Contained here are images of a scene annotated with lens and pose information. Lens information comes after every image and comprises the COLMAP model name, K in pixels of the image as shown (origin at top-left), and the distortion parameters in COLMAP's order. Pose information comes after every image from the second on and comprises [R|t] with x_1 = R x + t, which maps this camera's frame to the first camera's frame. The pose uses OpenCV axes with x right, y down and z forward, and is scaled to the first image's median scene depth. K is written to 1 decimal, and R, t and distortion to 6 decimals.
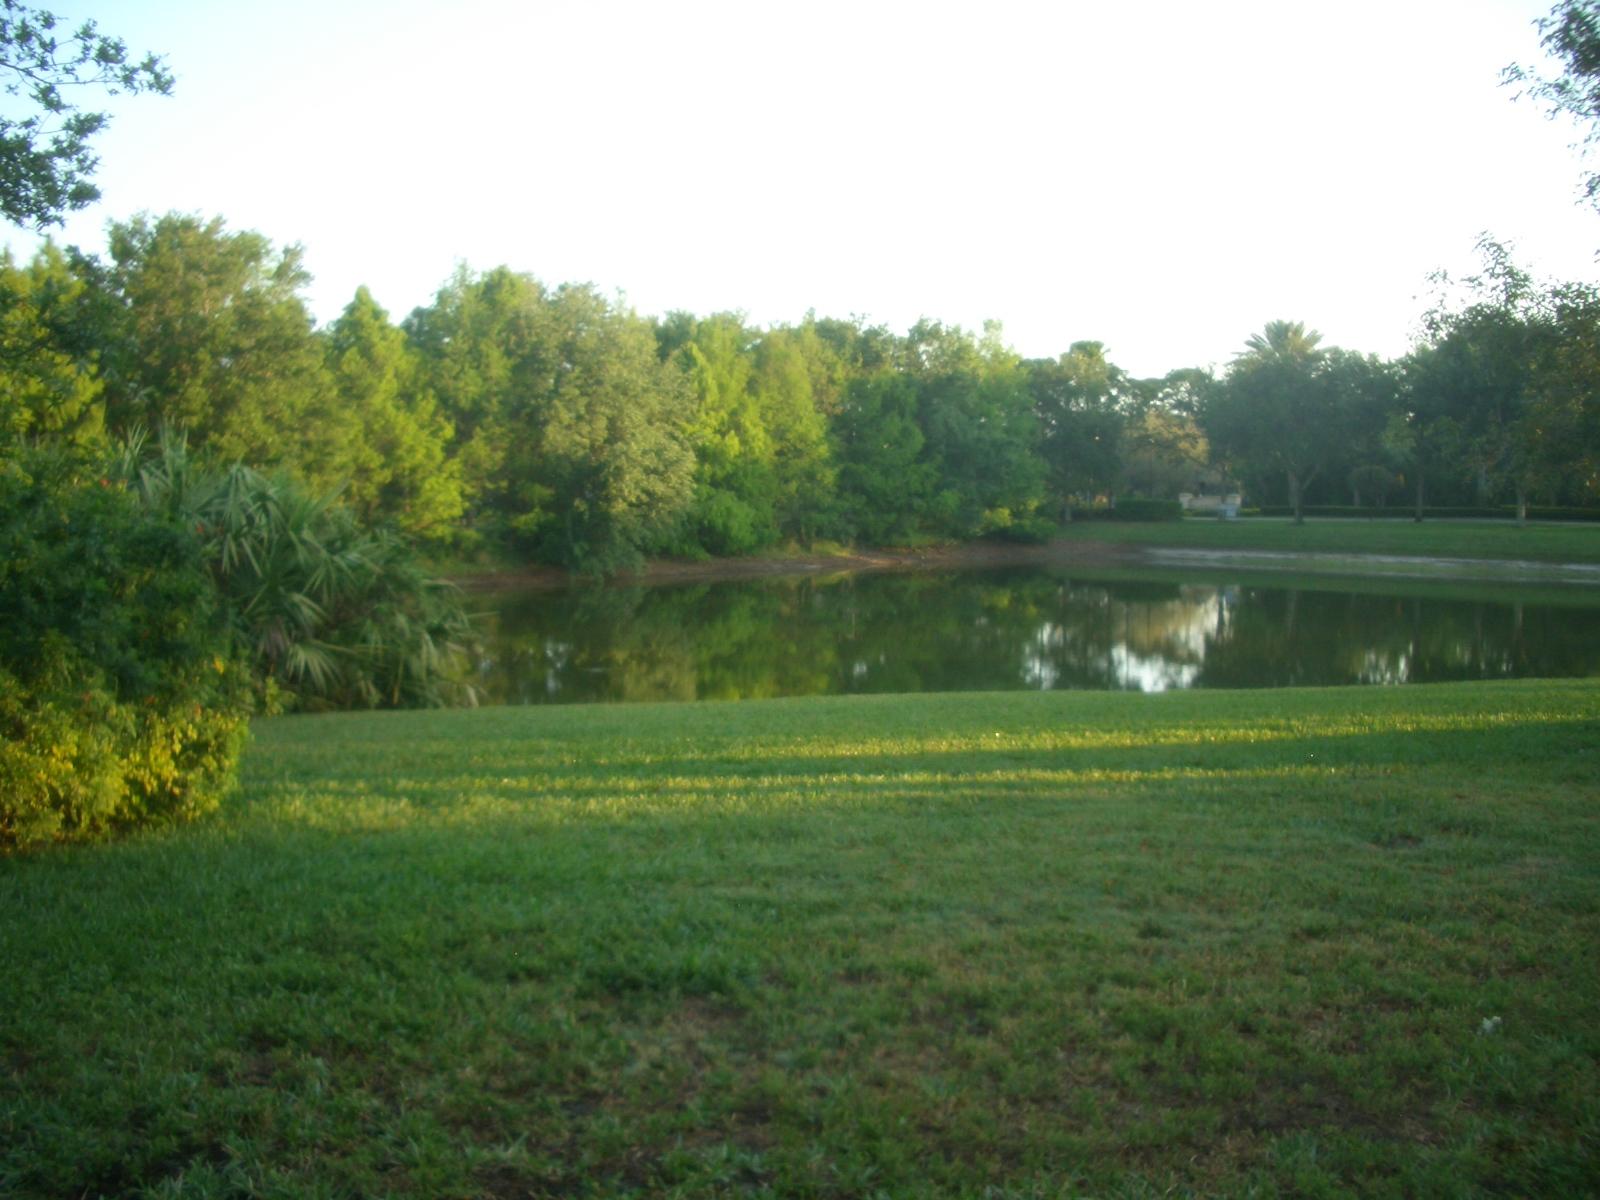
lens RADIAL K [[1616.6, 0, 800.0], [0, 1616.6, 600.0], [0, 0, 1]] dist [-0.229143, 0.236789]
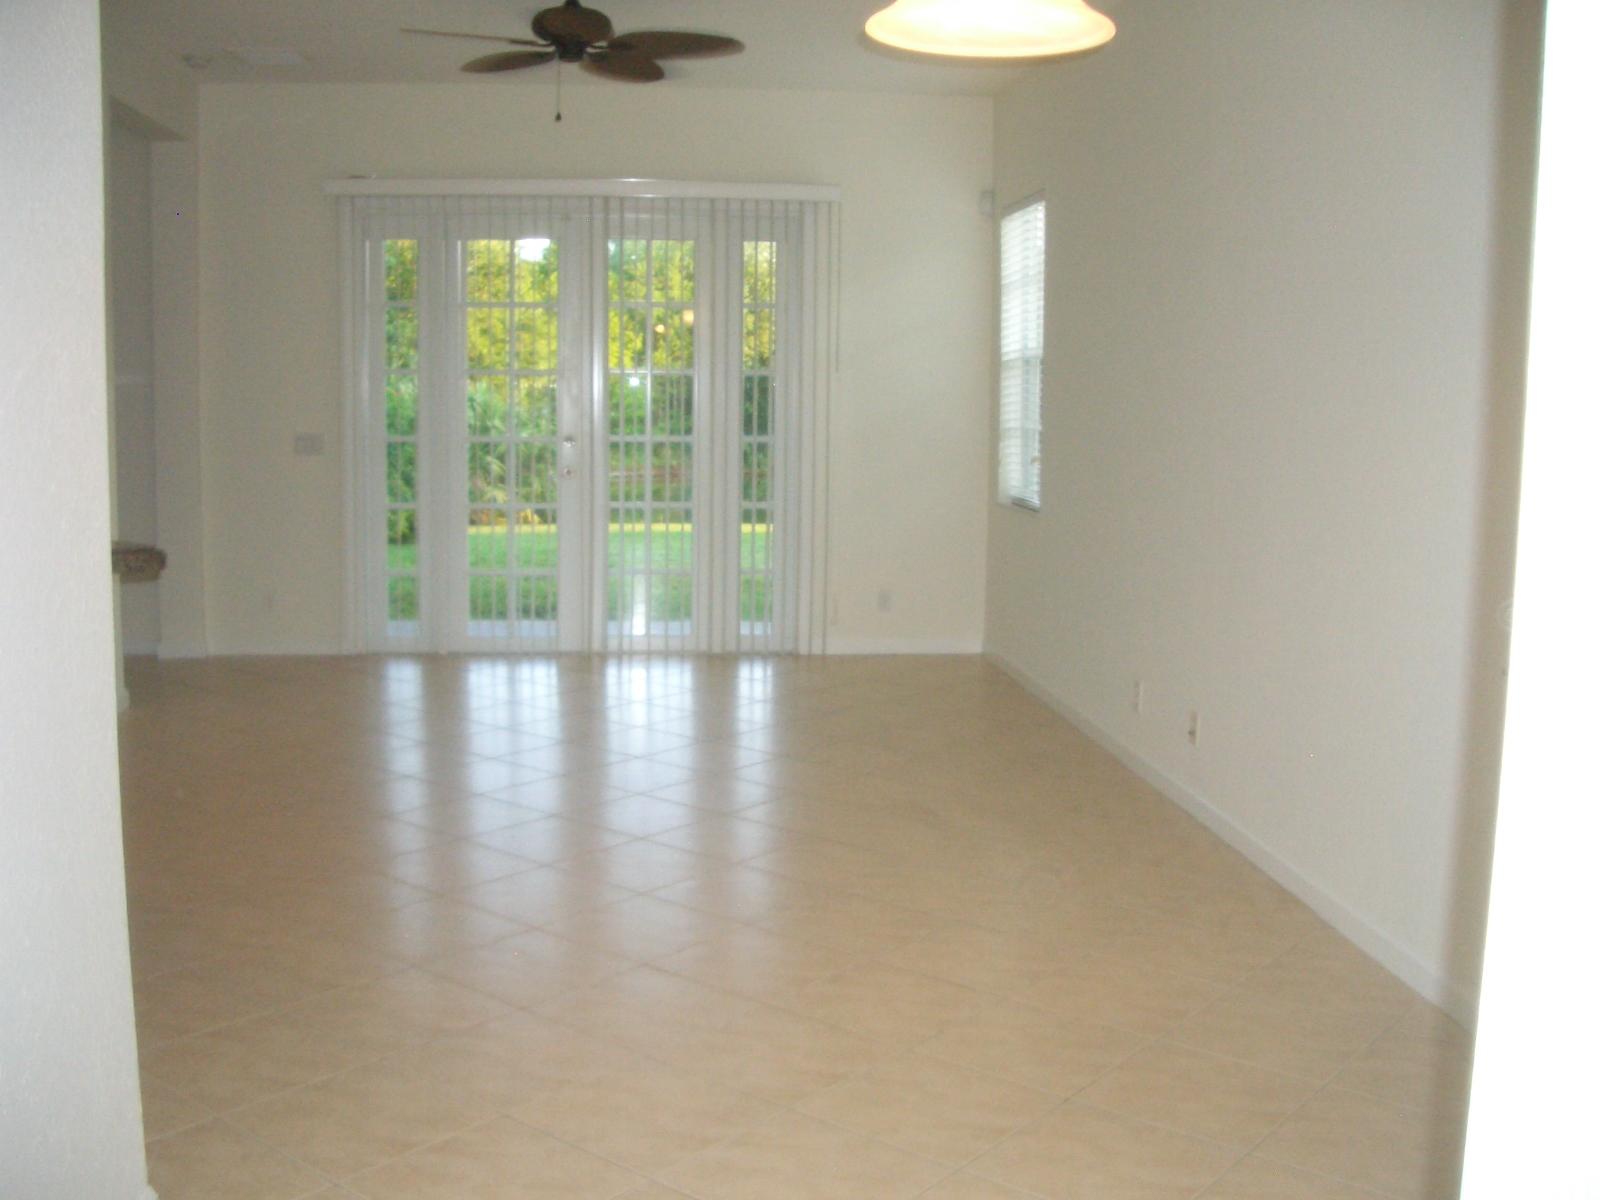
lens RADIAL K [[1616.6, 0, 800.0], [0, 1616.6, 600.0], [0, 0, 1]] dist [-0.229143, 0.236789]
pose [[0.990984, 0.026958, -0.131242, 0.064425], [-0.019268, 0.998041, 0.059515, 0.010831], [0.132590, -0.056449, 0.989562, -0.177128]]
